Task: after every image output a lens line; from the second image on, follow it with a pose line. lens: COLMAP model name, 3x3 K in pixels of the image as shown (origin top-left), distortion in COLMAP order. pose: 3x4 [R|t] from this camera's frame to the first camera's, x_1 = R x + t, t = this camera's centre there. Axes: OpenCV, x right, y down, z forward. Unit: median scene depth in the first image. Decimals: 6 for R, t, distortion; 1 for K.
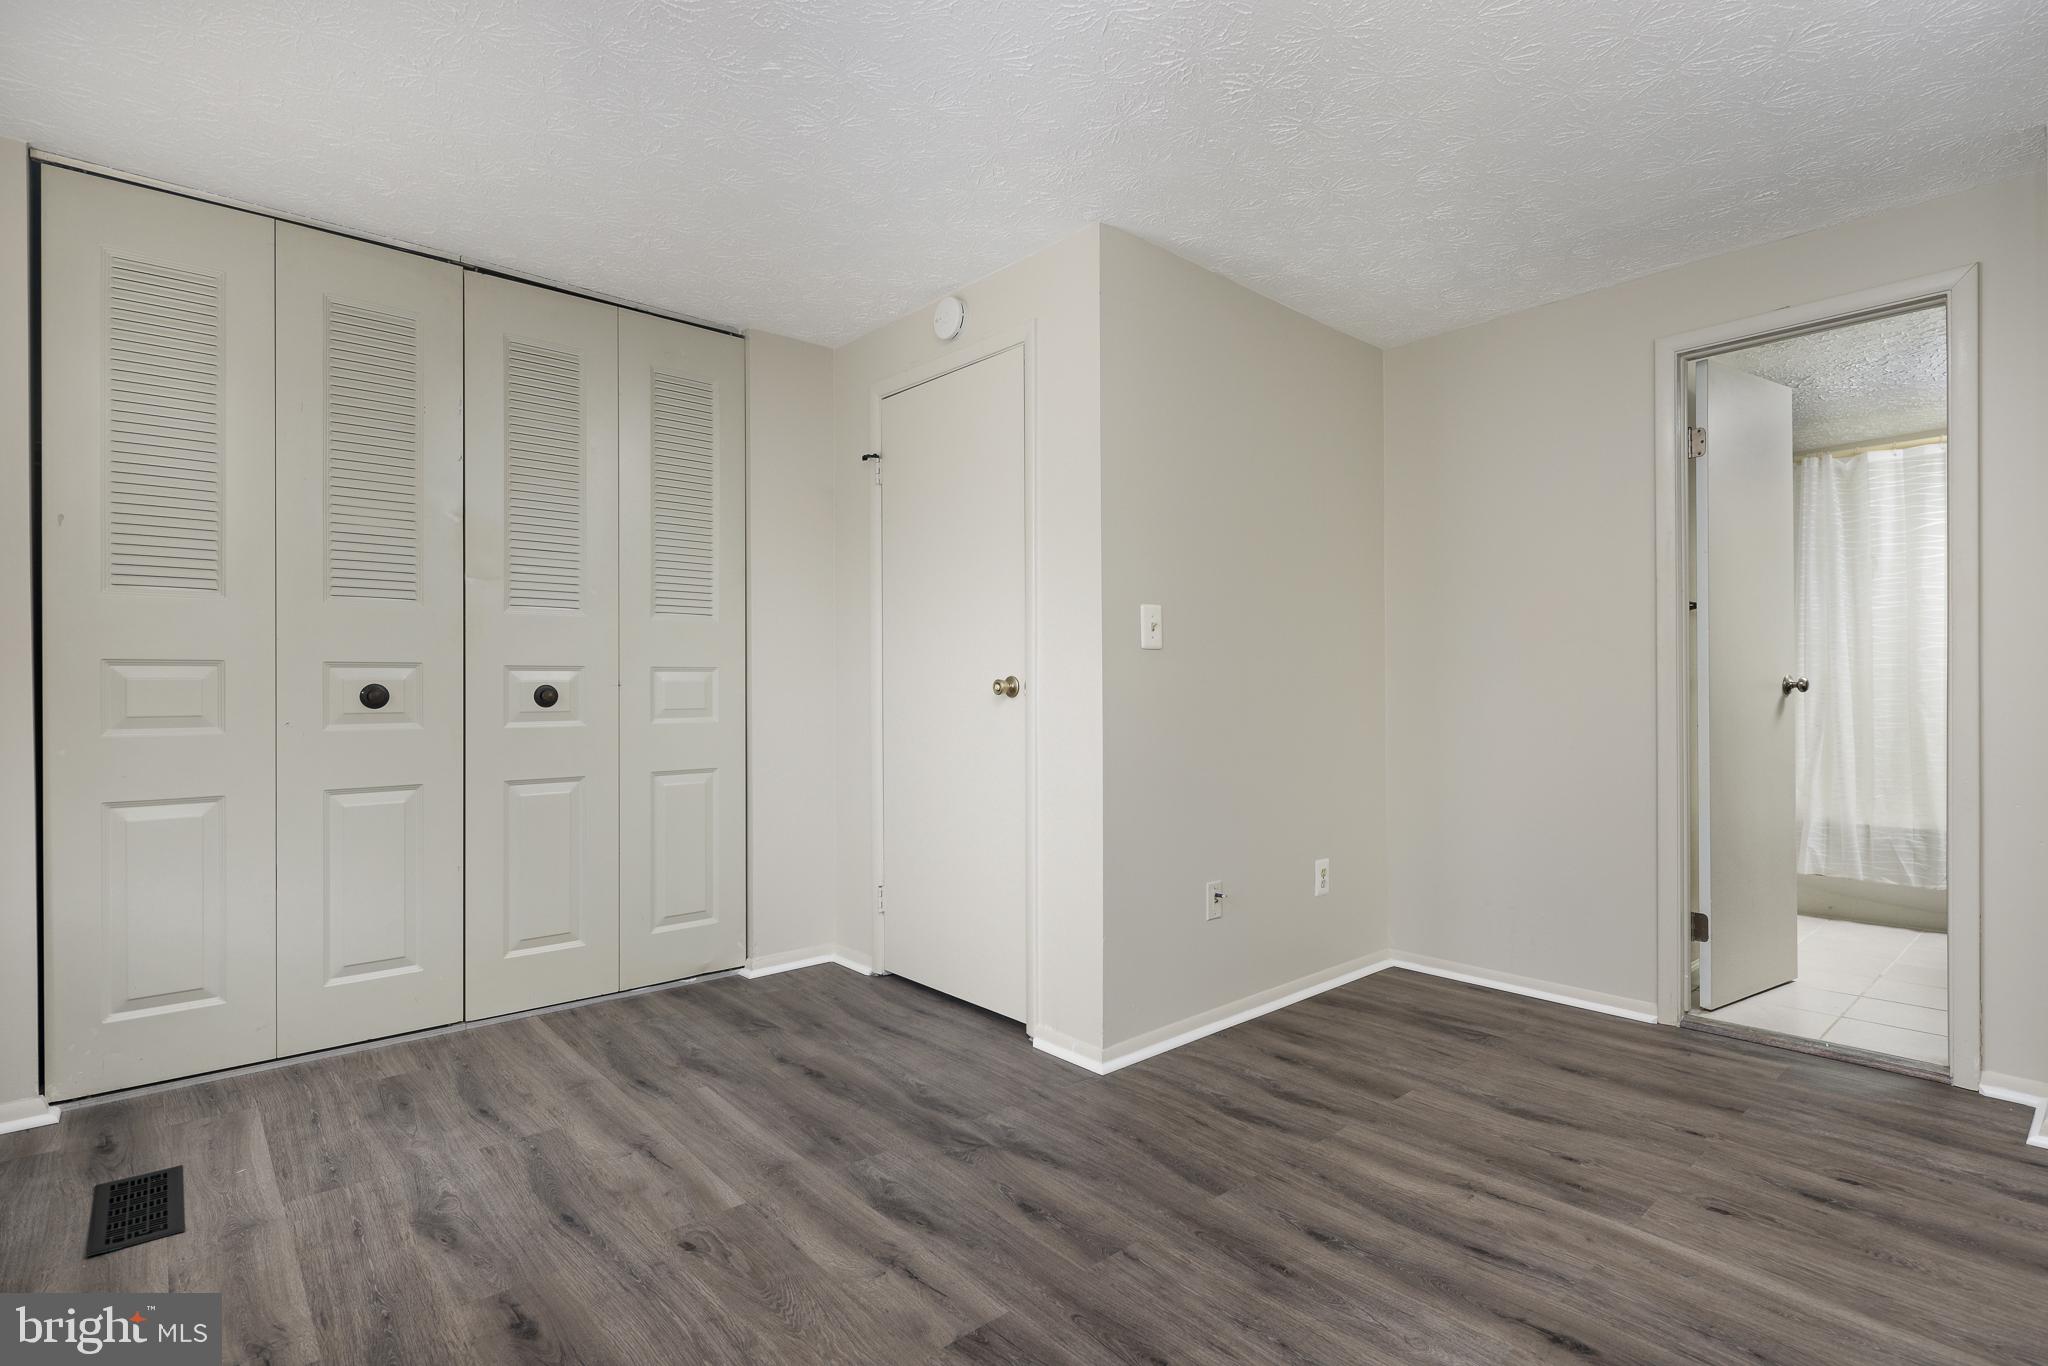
lens RADIAL K [[997.2, 0, 1019.9], [0, 997.2, 665.2], [0, 0, 1]] dist [0.004666, -0.004558]
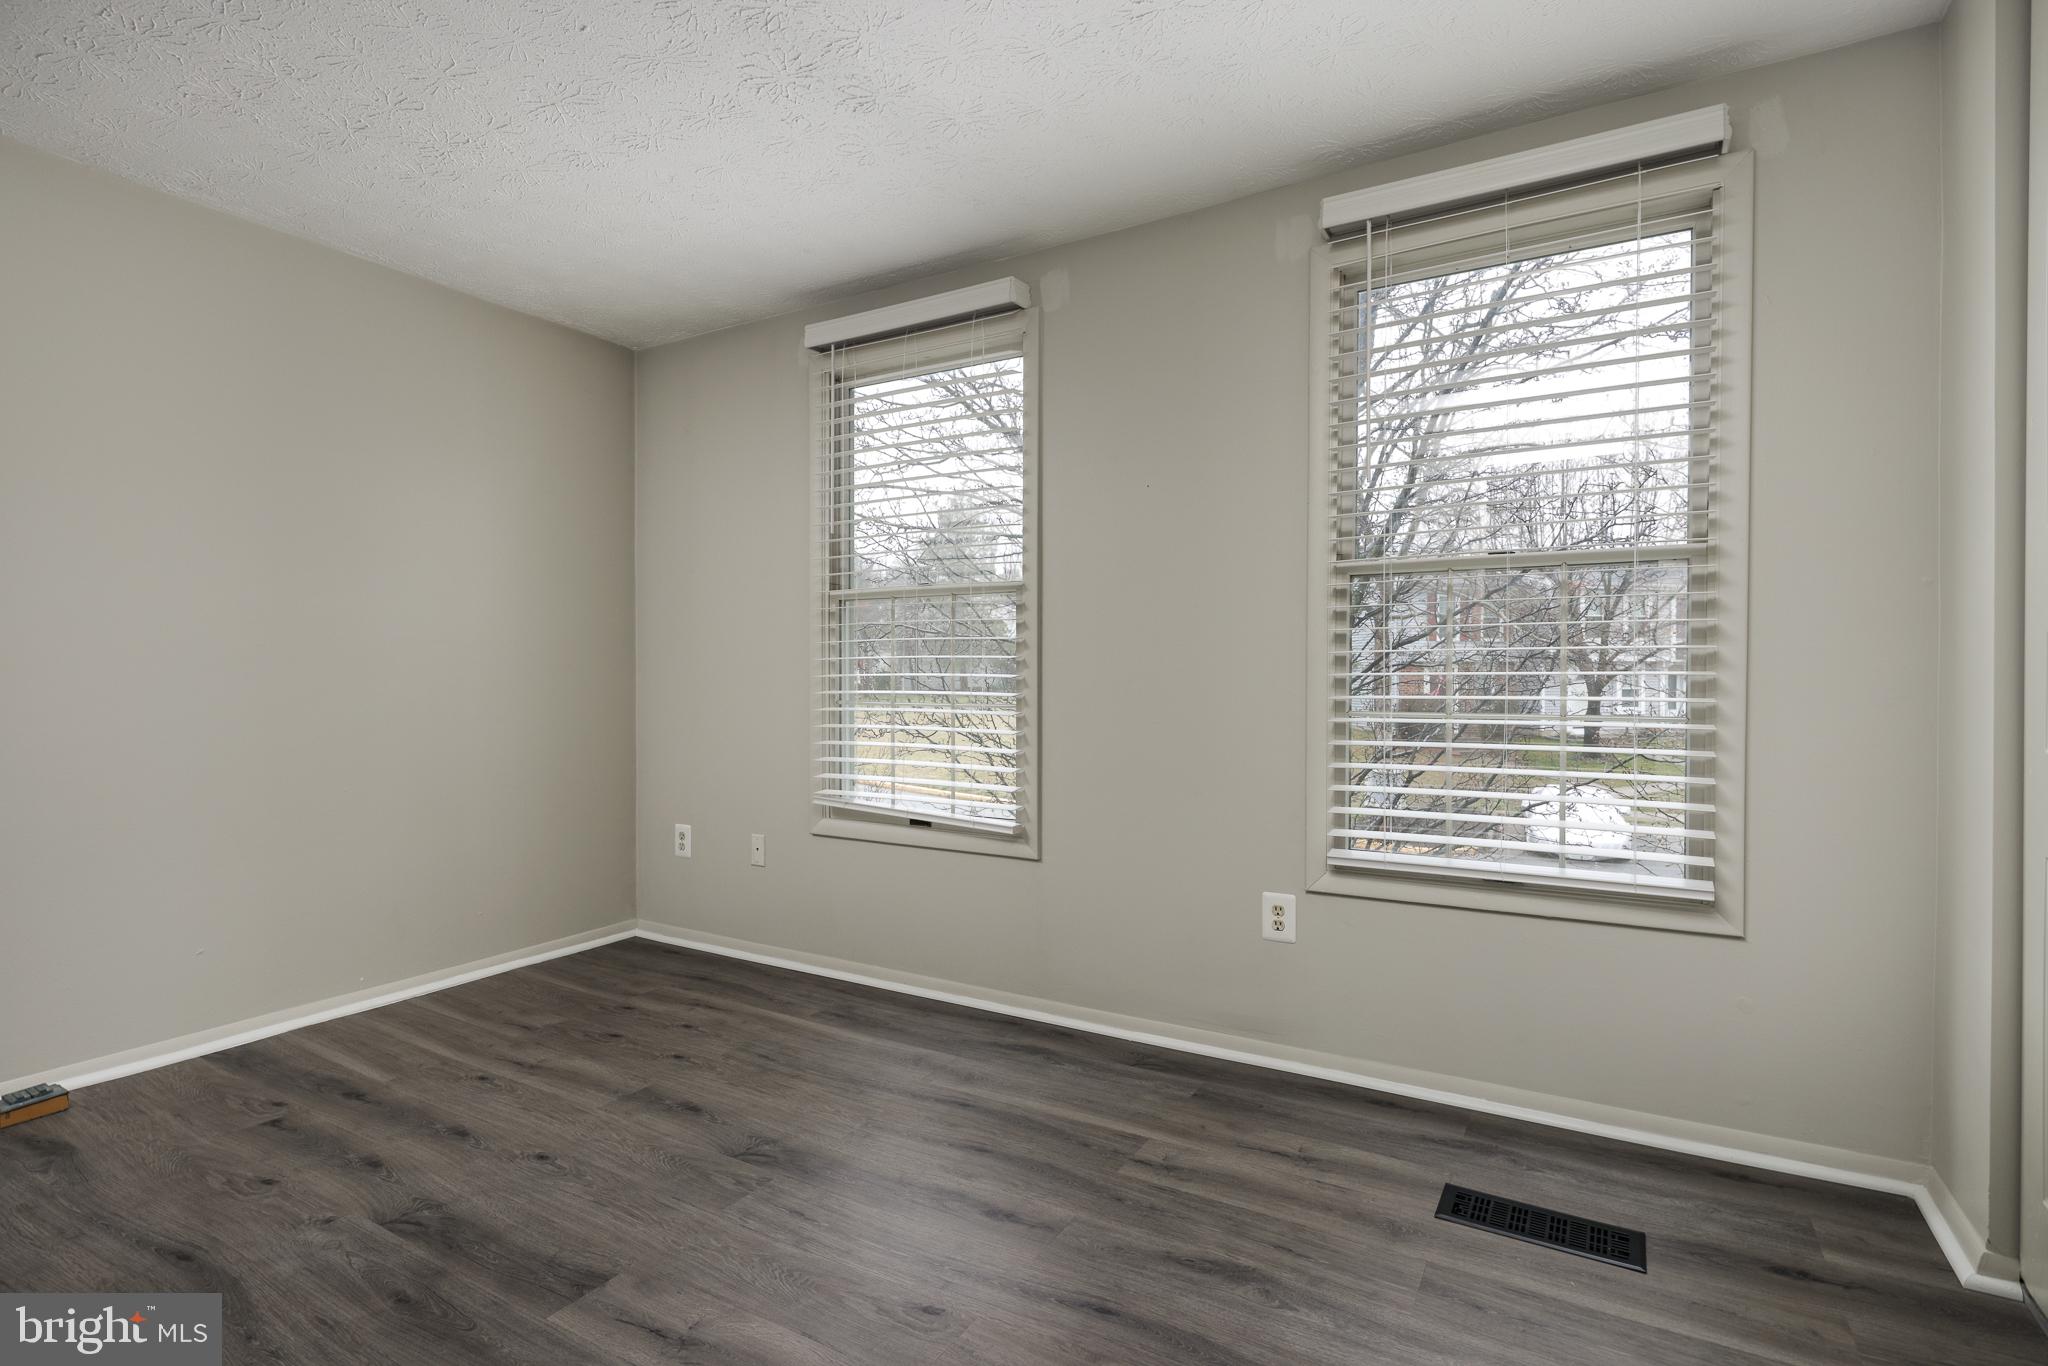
lens RADIAL K [[997.2, 0, 1019.9], [0, 997.2, 665.2], [0, 0, 1]] dist [0.004666, -0.004558]
pose [[-0.951562, -0.000882, -0.307454, -0.114326], [0.004186, 0.999866, -0.015823, 0.024377], [0.307427, -0.016343, -0.951431, 1.579440]]
